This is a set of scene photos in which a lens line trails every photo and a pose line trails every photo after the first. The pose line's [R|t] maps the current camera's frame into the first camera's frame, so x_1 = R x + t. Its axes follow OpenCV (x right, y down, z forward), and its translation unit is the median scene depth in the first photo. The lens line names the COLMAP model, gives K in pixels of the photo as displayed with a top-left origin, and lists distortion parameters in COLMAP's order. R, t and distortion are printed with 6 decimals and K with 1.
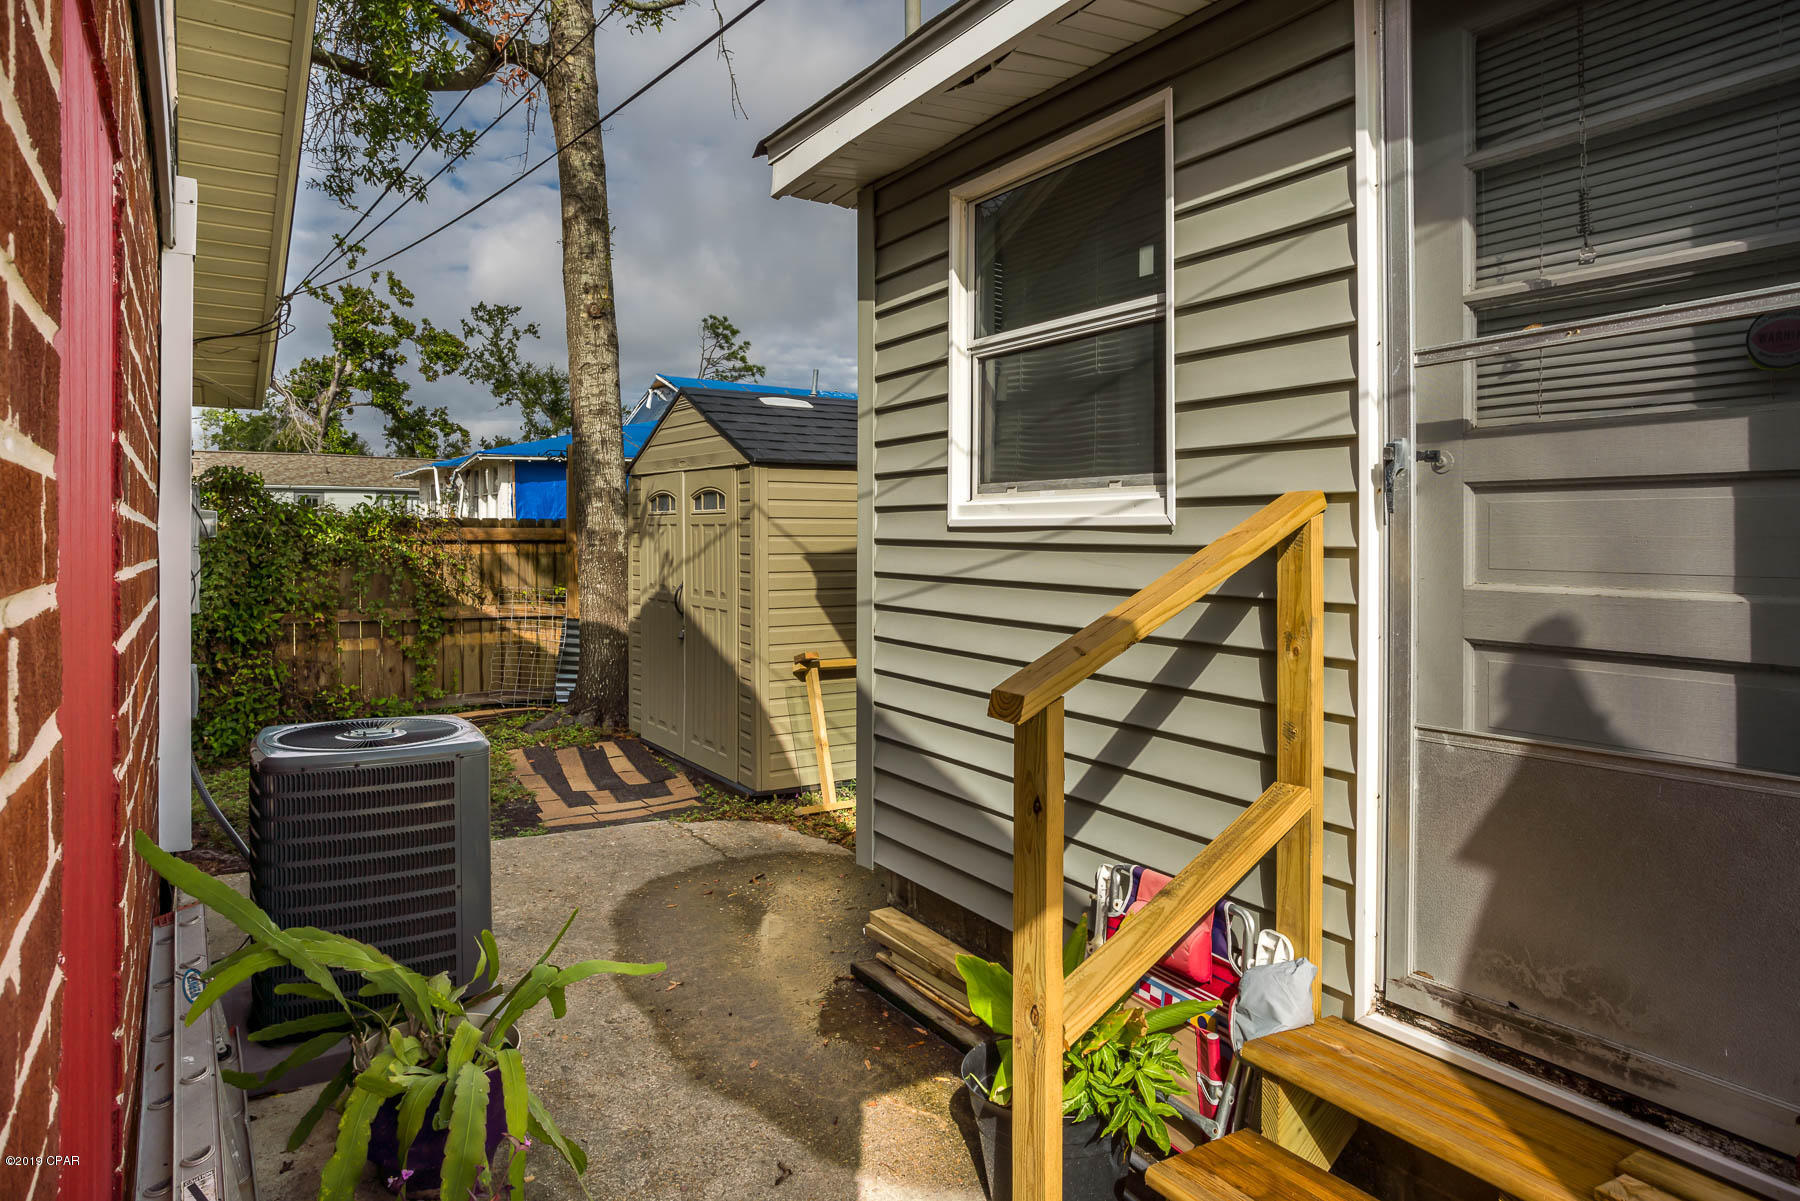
lens RADIAL K [[1096.4, 0, 899.1], [0, 1096.4, 552.6], [0, 0, 1]] dist [-0.041783, -0.000215]
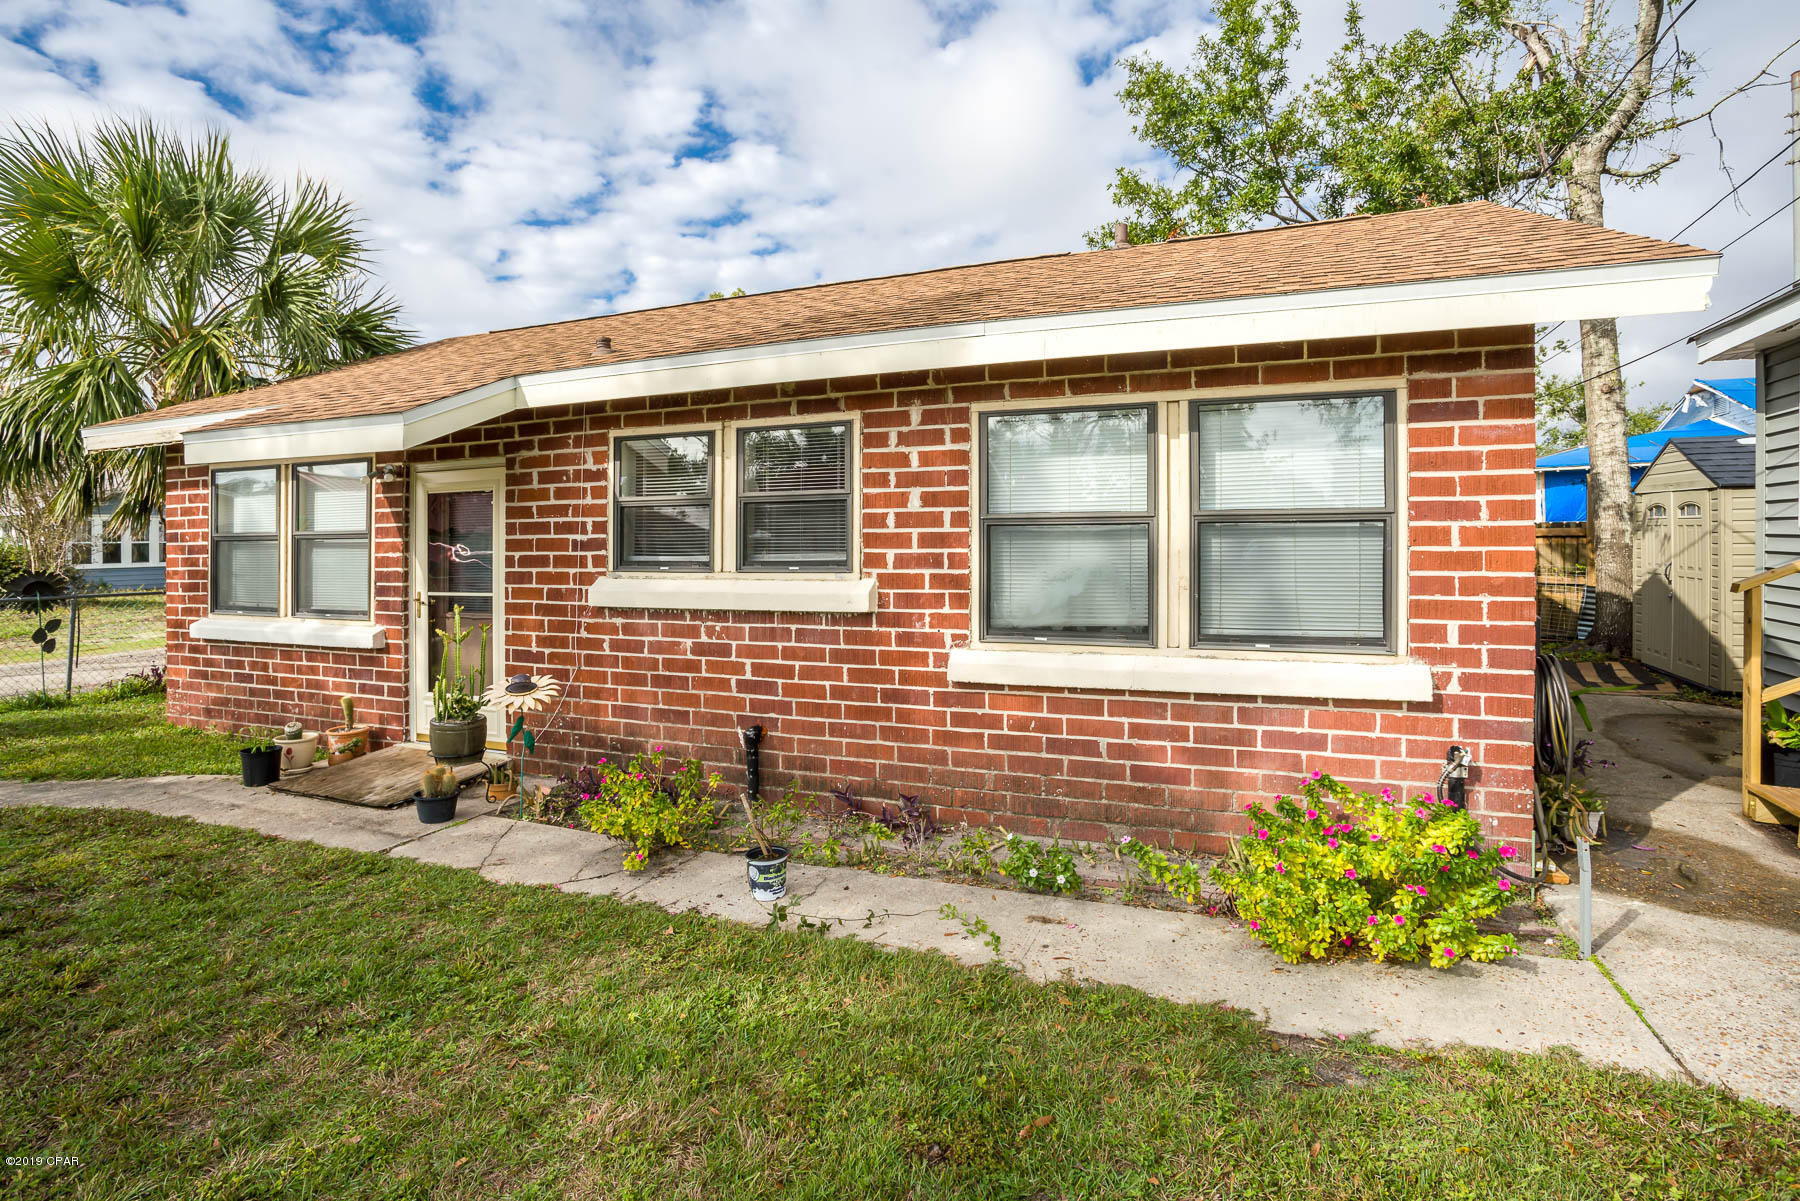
lens RADIAL K [[883.5, 0, 899.1], [0, 883.5, 550.6], [0, 0, 1]] dist [-0.076738, 0.032747]
pose [[0.554607, 0.002571, -0.832109, 0.179781], [0.000339, 0.999994, 0.003315, 0.006090], [0.832112, -0.002121, 0.554603, -0.540775]]
